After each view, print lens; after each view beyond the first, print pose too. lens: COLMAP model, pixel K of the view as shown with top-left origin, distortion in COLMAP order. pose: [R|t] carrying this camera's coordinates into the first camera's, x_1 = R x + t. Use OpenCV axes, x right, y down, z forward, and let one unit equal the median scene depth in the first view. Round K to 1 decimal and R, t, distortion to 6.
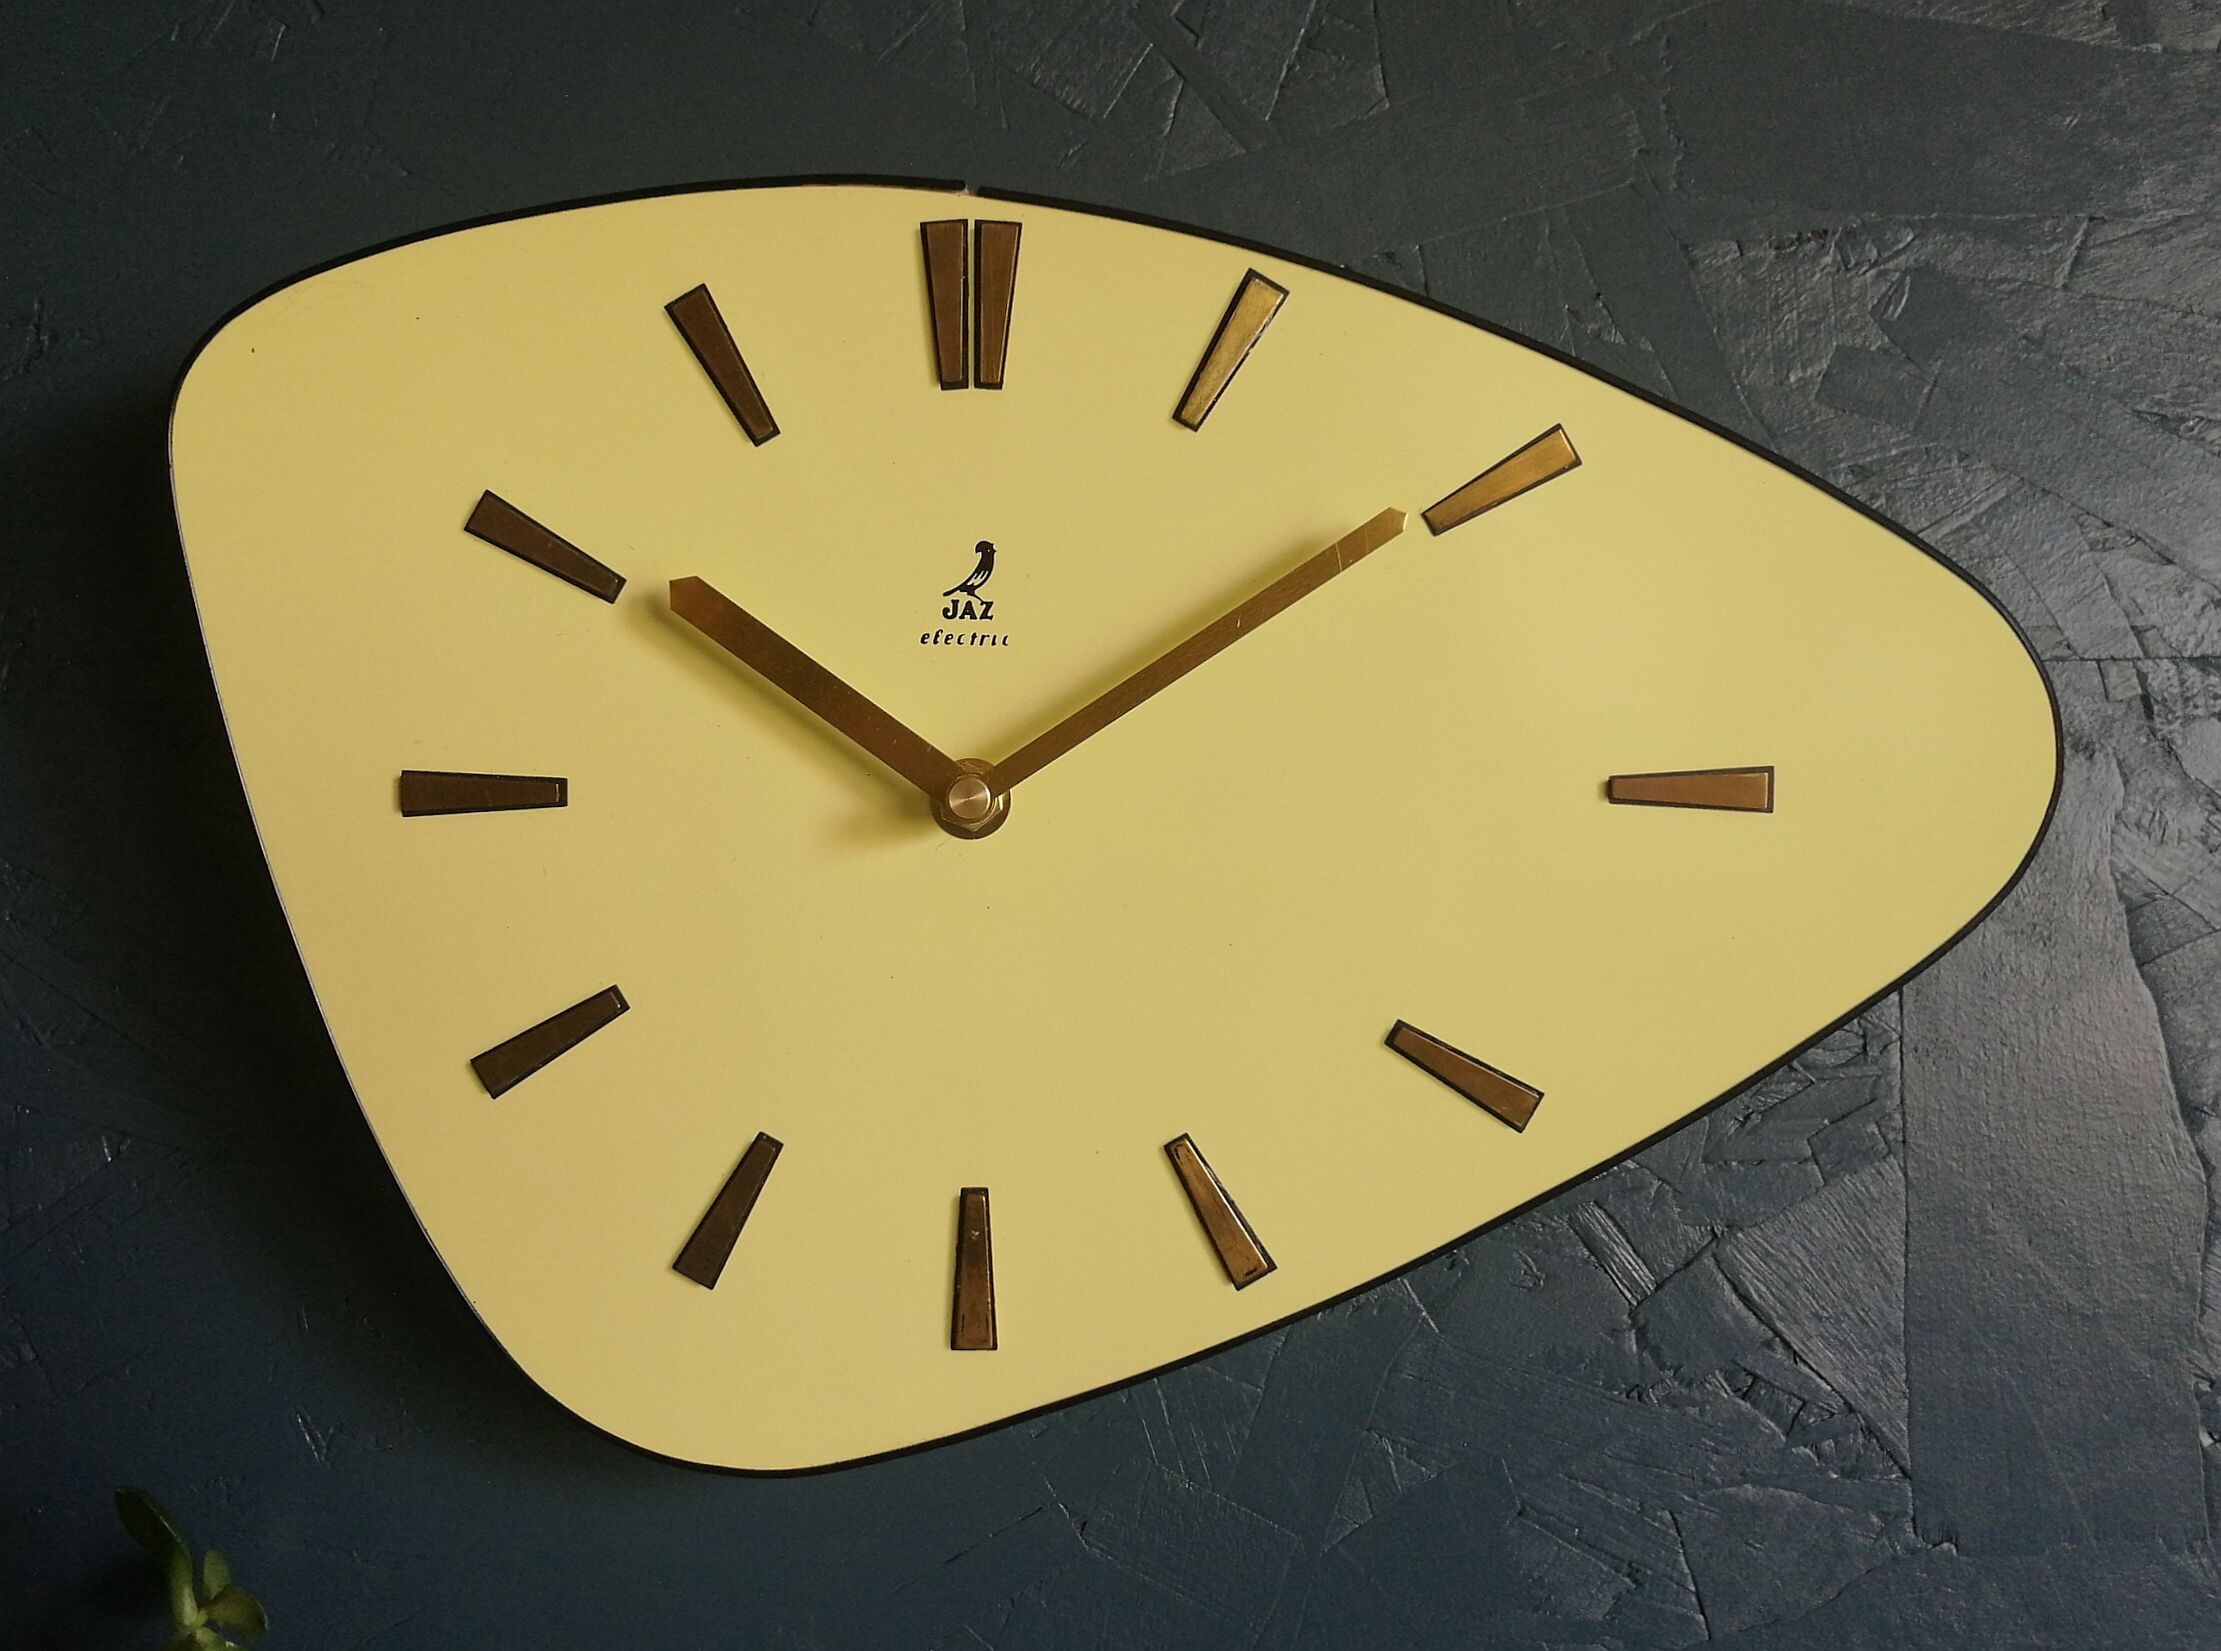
lens RADIAL K [[1910.4, 0, 954.3], [0, 1910.4, 824.1], [0, 0, 1]] dist [0.015447, -0.040024]
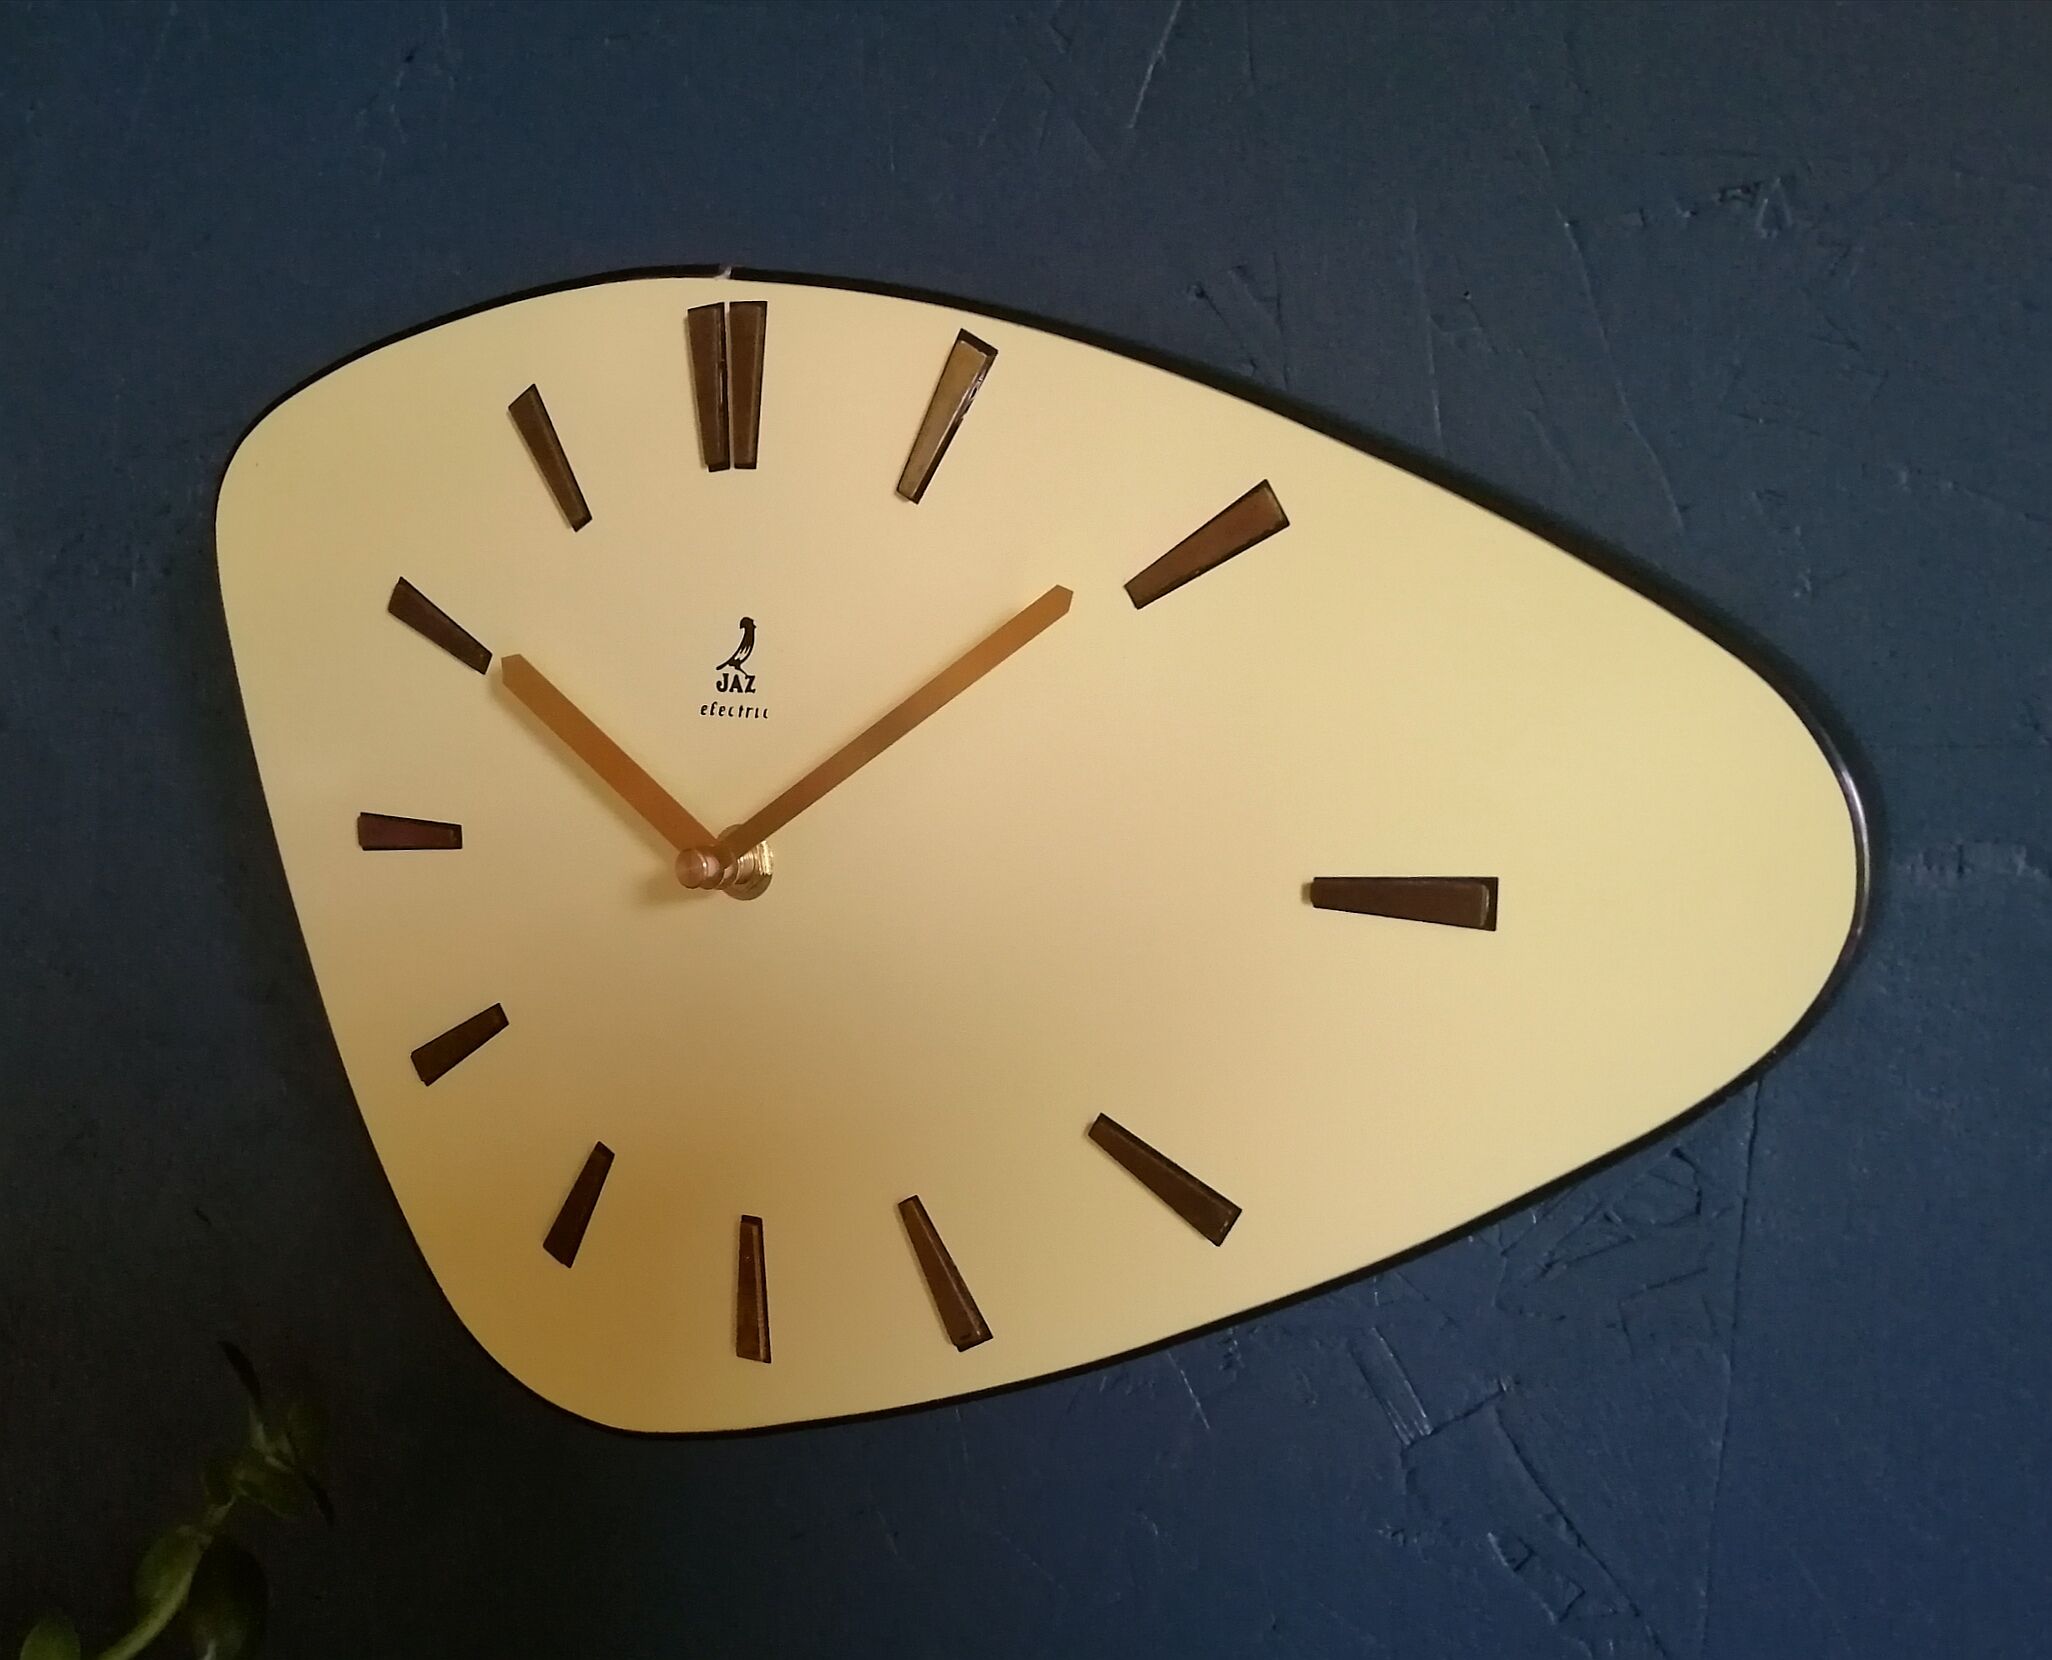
lens RADIAL K [[1907.8, 0, 951.4], [0, 1907.8, 957.0], [0, 0, 1]] dist [0.003862, -0.007992]
pose [[0.864223, 0.080836, -0.496573, 0.608237], [-0.016901, 0.991115, 0.131927, -0.097554], [0.502825, -0.105622, 0.857911, 0.133483]]
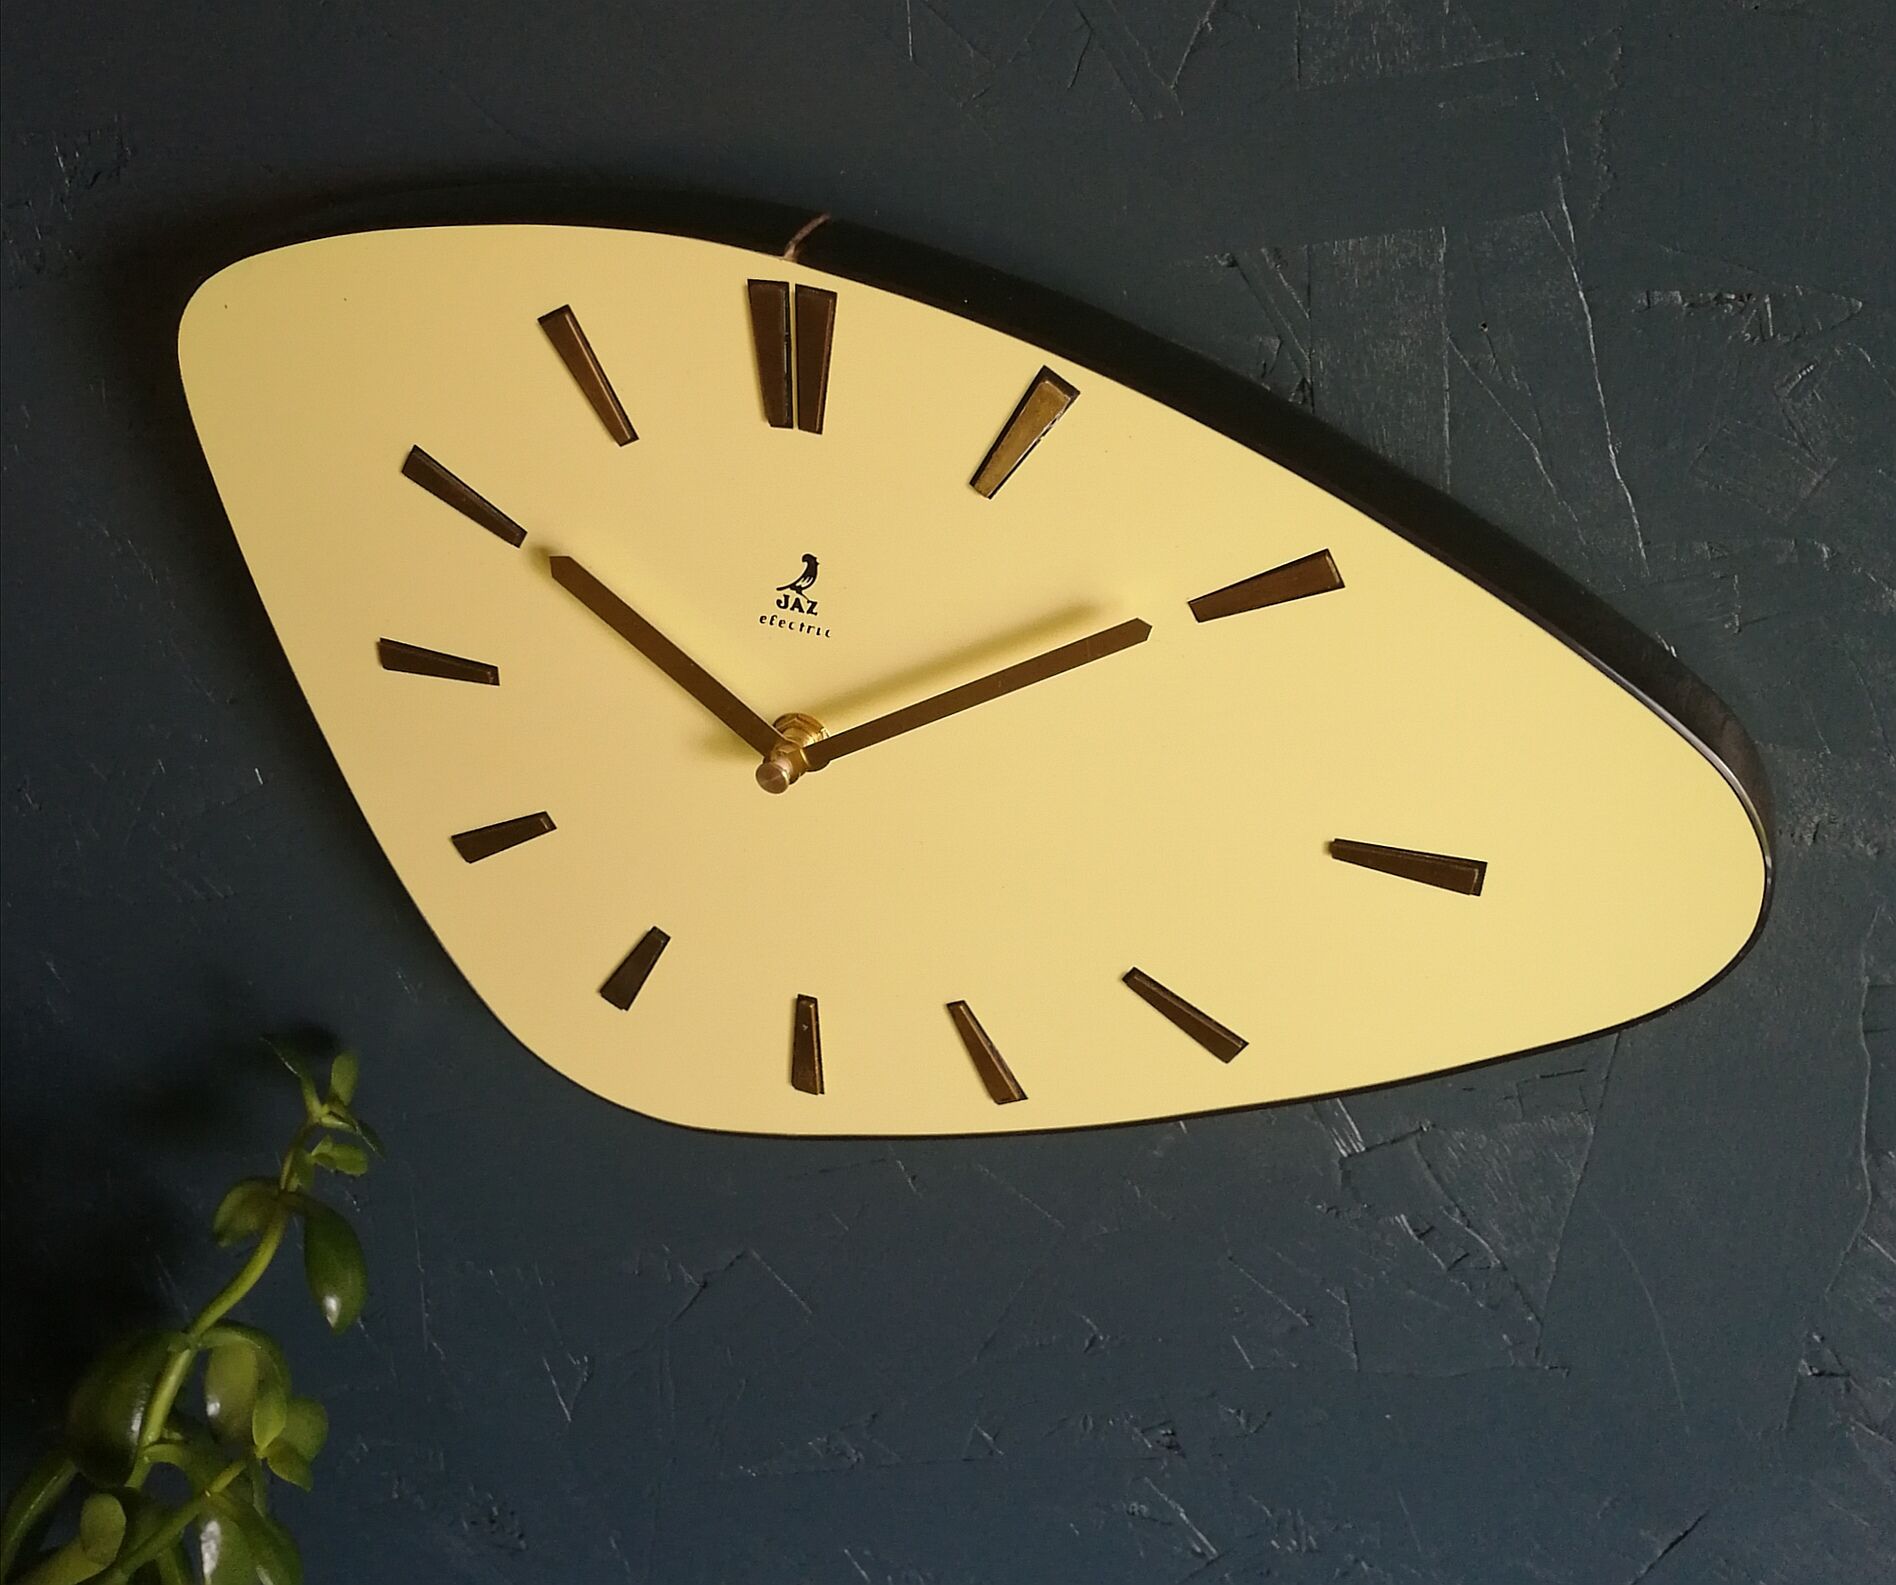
lens RADIAL K [[1897.7, 0, 978.3], [0, 1897.7, 688.8], [0, 0, 1]] dist [0.007371, -0.029000]
pose [[0.953104, 0.185594, -0.239056, 0.370822], [-0.047616, 0.872015, 0.487157, -0.593110], [0.298874, -0.452928, 0.839958, 0.049364]]
